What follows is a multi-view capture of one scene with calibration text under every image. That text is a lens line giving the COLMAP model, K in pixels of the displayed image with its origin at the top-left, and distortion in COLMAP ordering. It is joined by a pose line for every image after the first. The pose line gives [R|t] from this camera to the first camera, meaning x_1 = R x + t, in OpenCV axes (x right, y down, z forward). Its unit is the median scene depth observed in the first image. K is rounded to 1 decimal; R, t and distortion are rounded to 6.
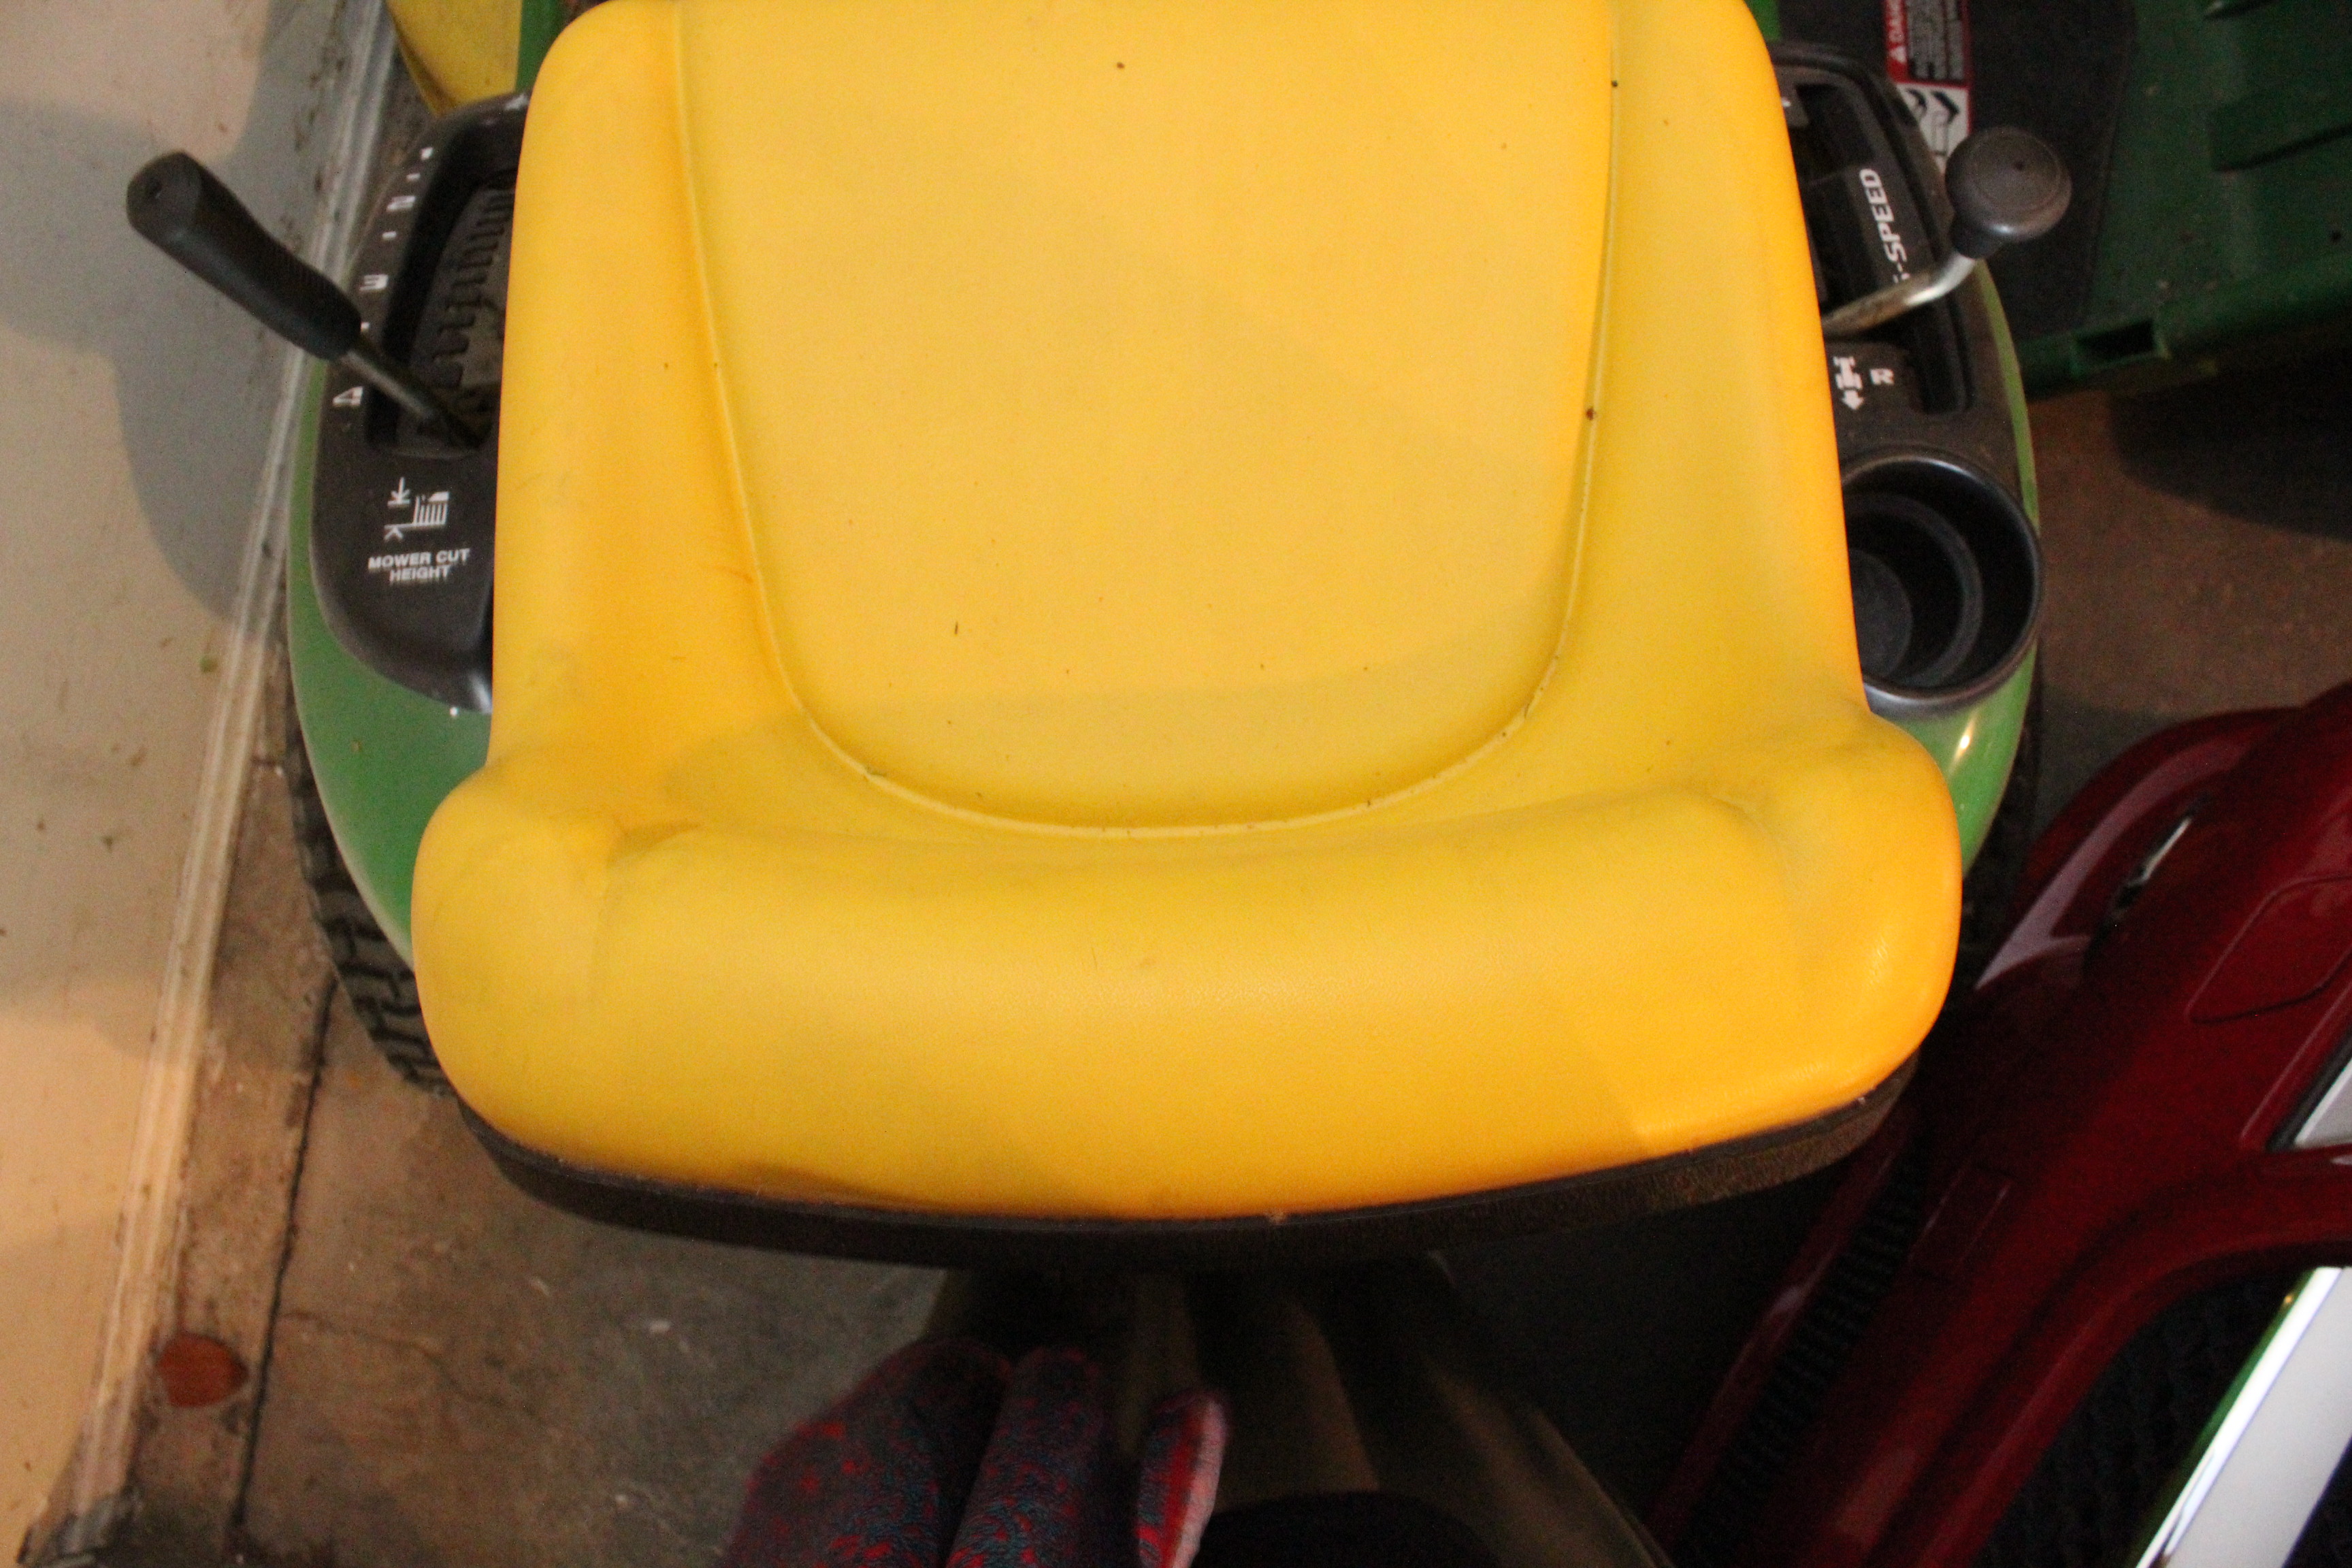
lens RADIAL K [[1930.9, 0, 1174.3], [0, 1930.9, 788.6], [0, 0, 1]] dist [-0.170973, 0.141171]
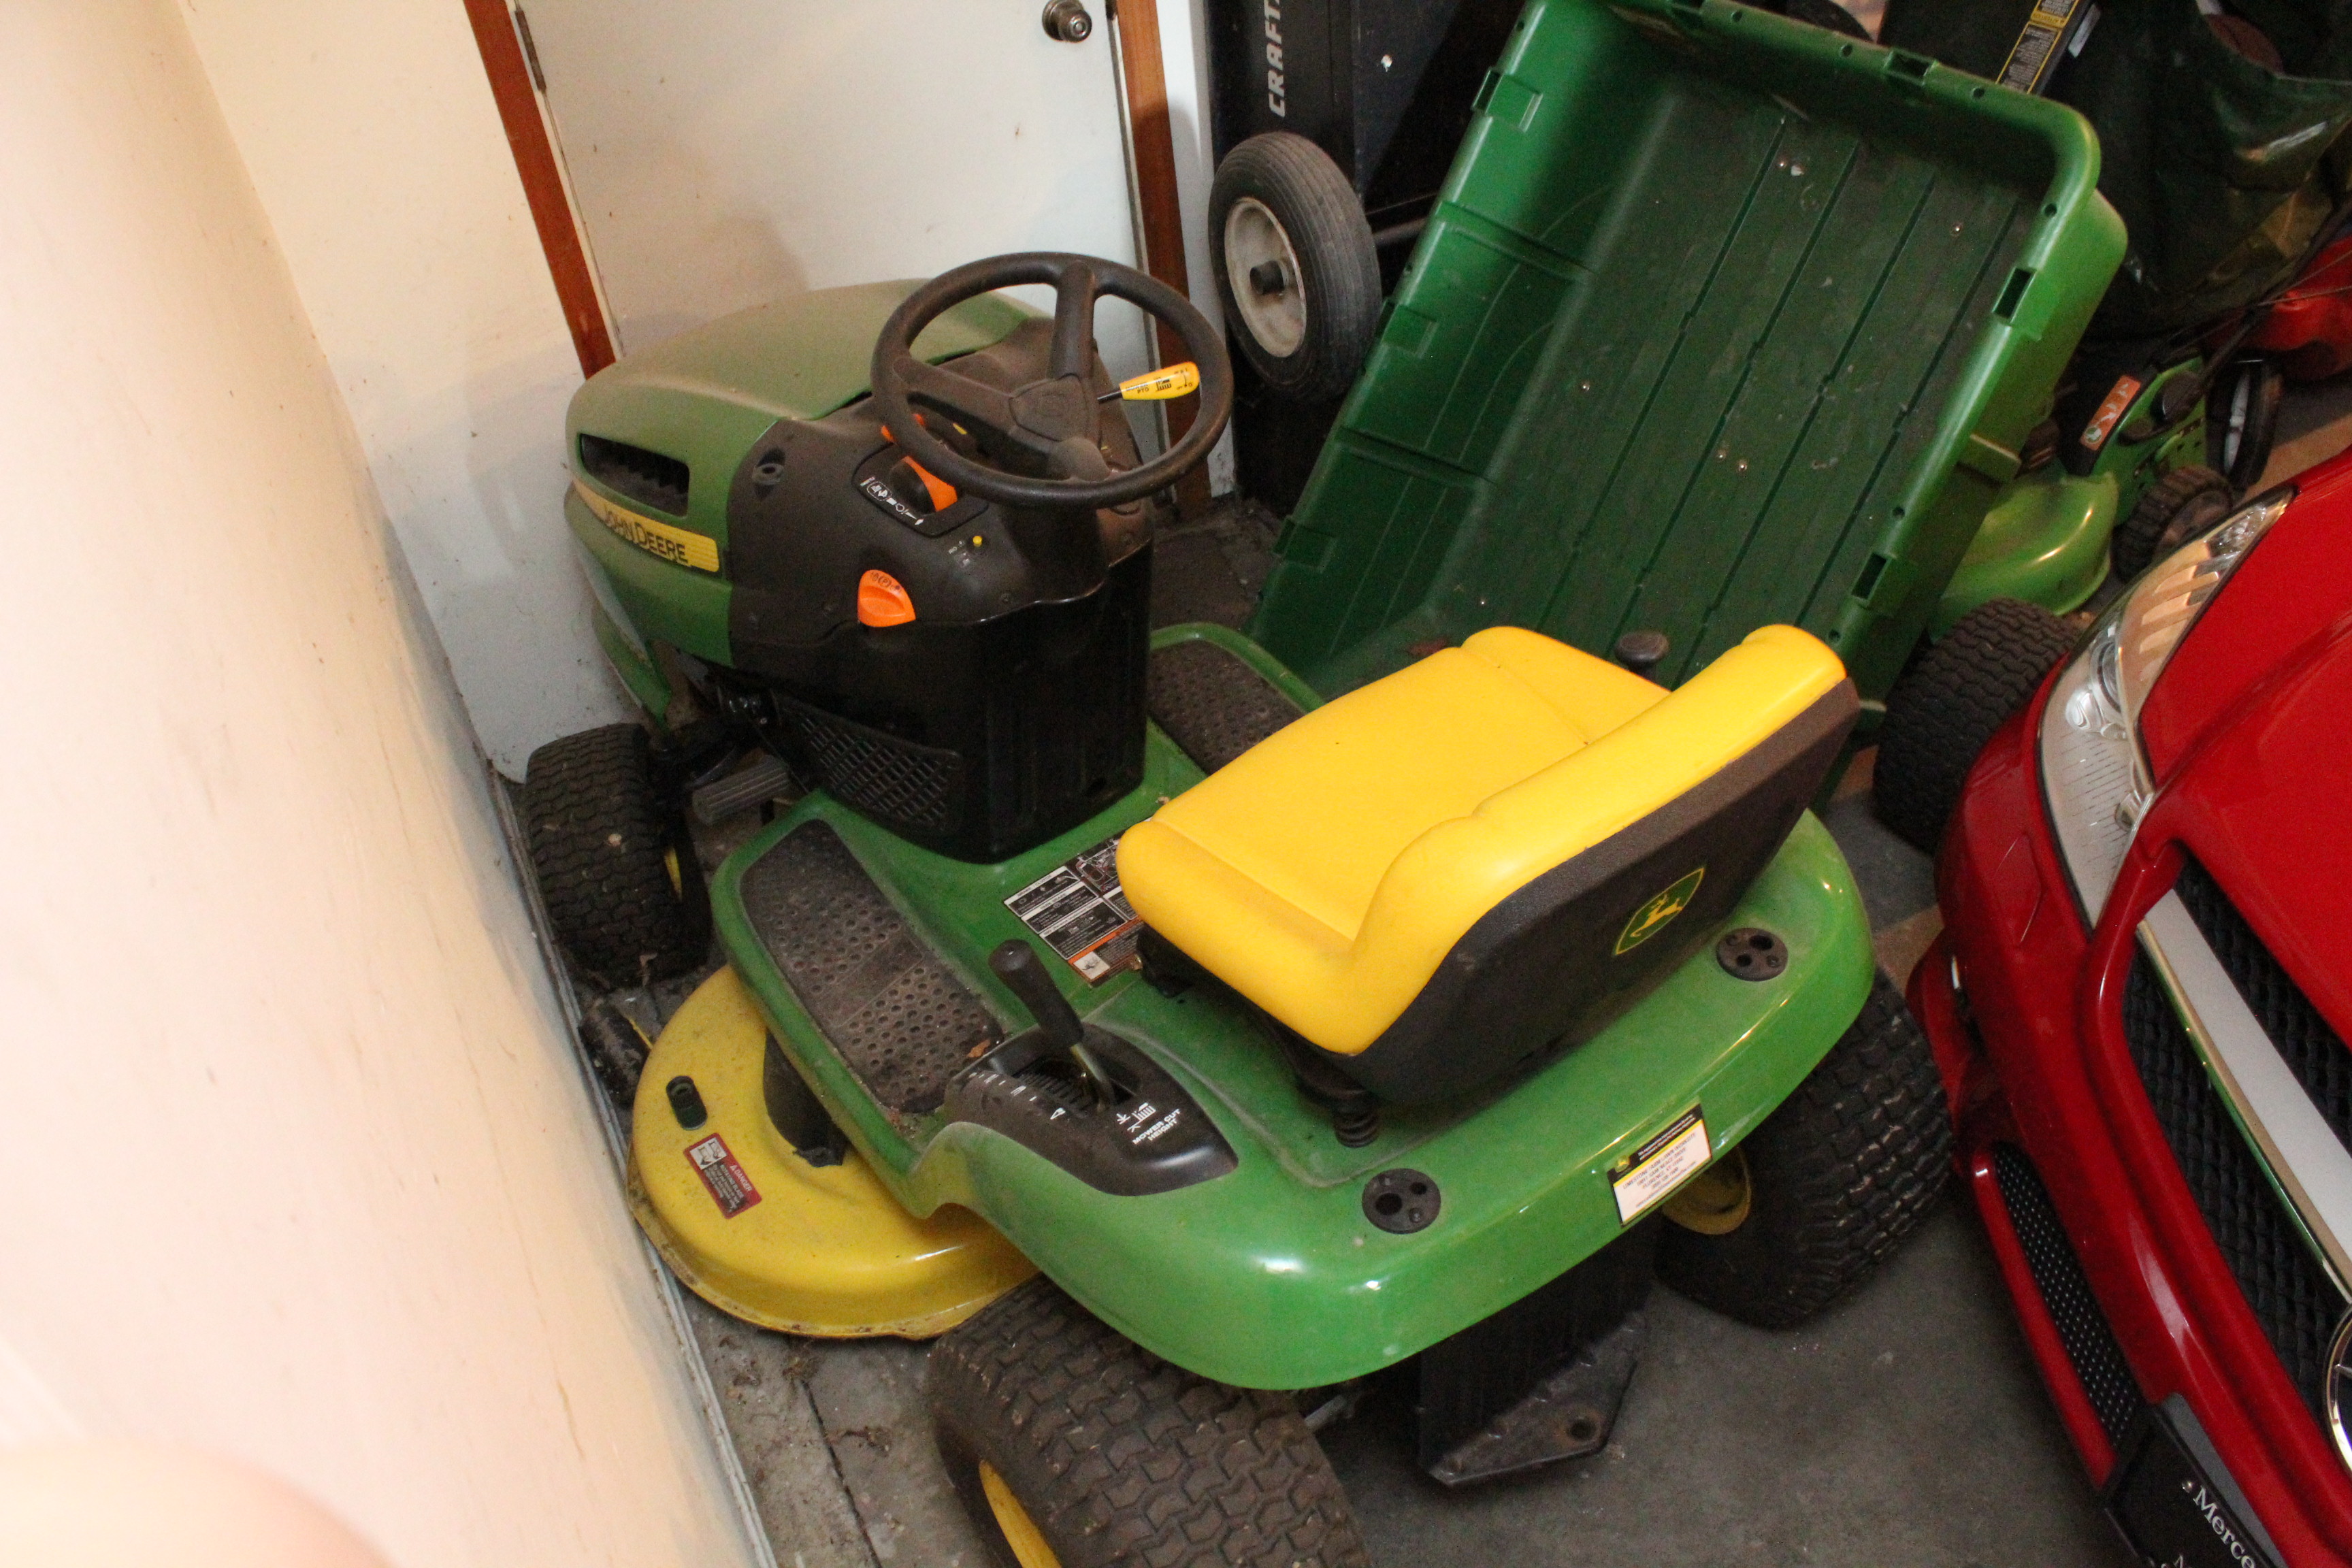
lens RADIAL K [[1930.9, 0, 1169.2], [0, 1930.9, 776.4], [0, 0, 1]] dist [-0.170973, 0.141171]
pose [[0.823286, -0.415905, 0.386293, -0.654715], [0.566796, 0.565551, -0.599078, 0.547456], [0.030692, 0.712162, 0.701344, -0.374508]]
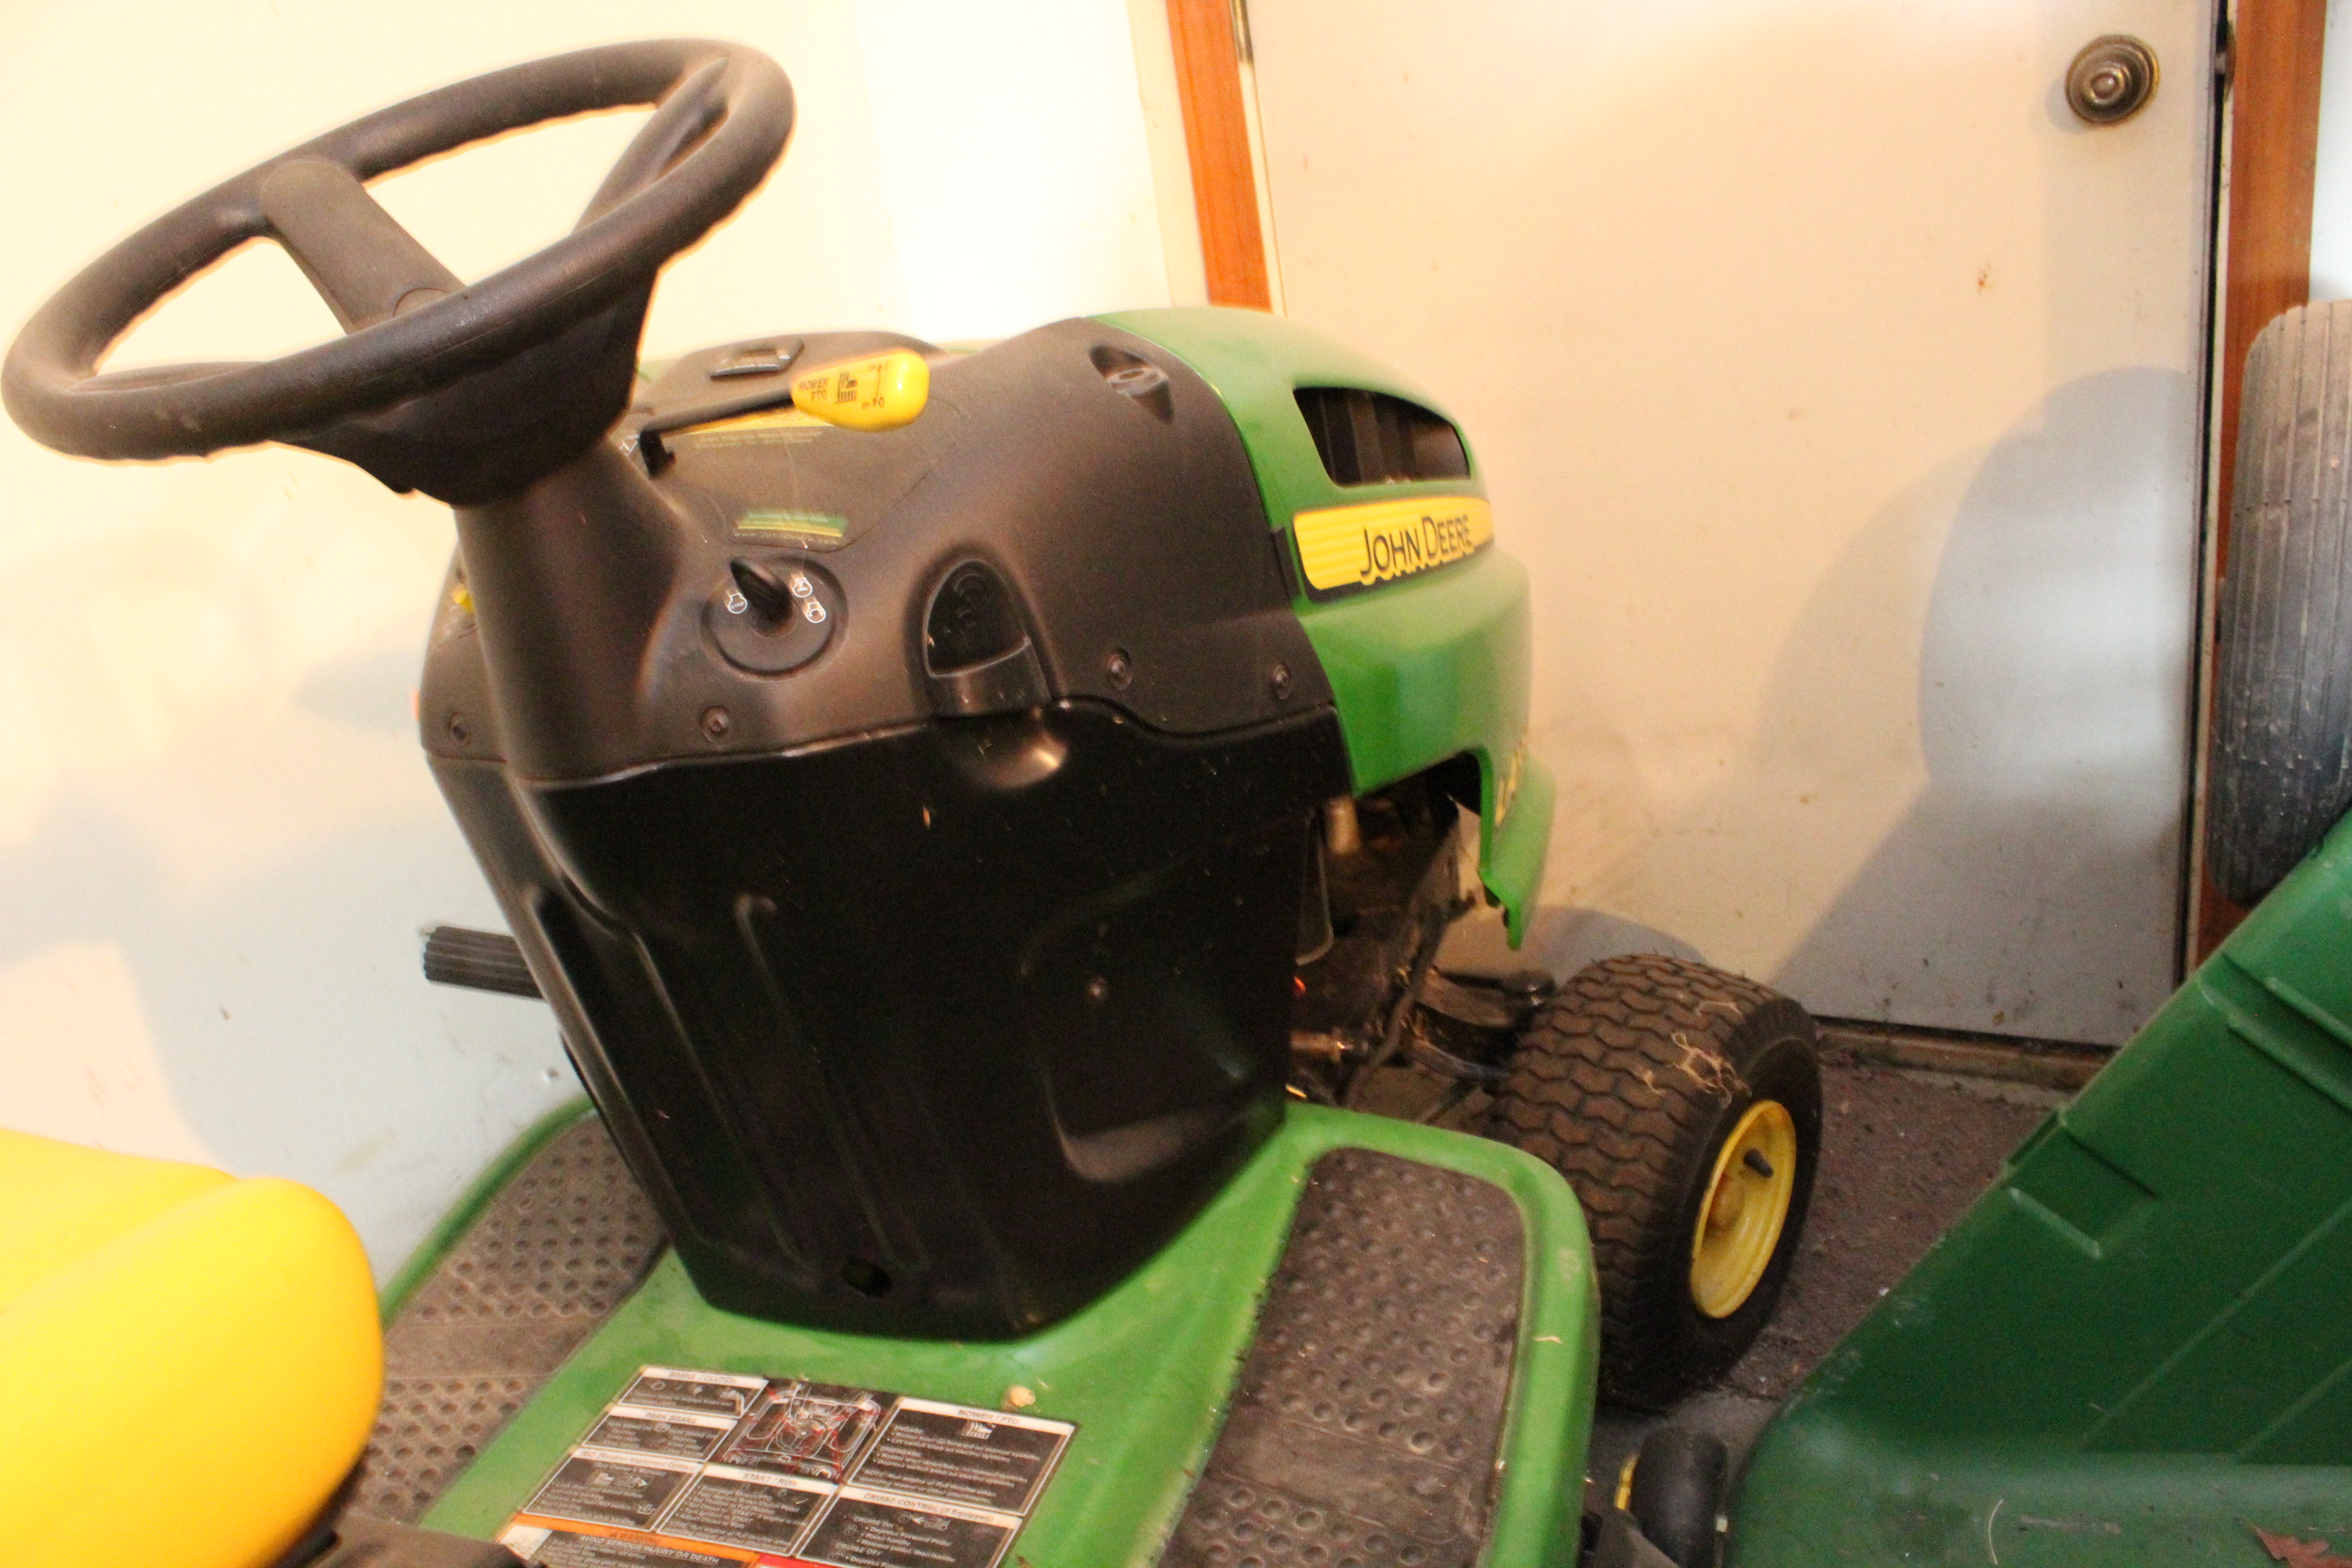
lens RADIAL K [[1930.9, 0, 1155.4], [0, 1930.9, 794.0], [0, 0, 1]] dist [-0.170973, 0.141171]
pose [[0.919504, 0.018470, -0.392648, 0.471410], [-0.352768, 0.479419, -0.803562, -0.050938], [0.173401, 0.877392, 0.447343, 0.372409]]
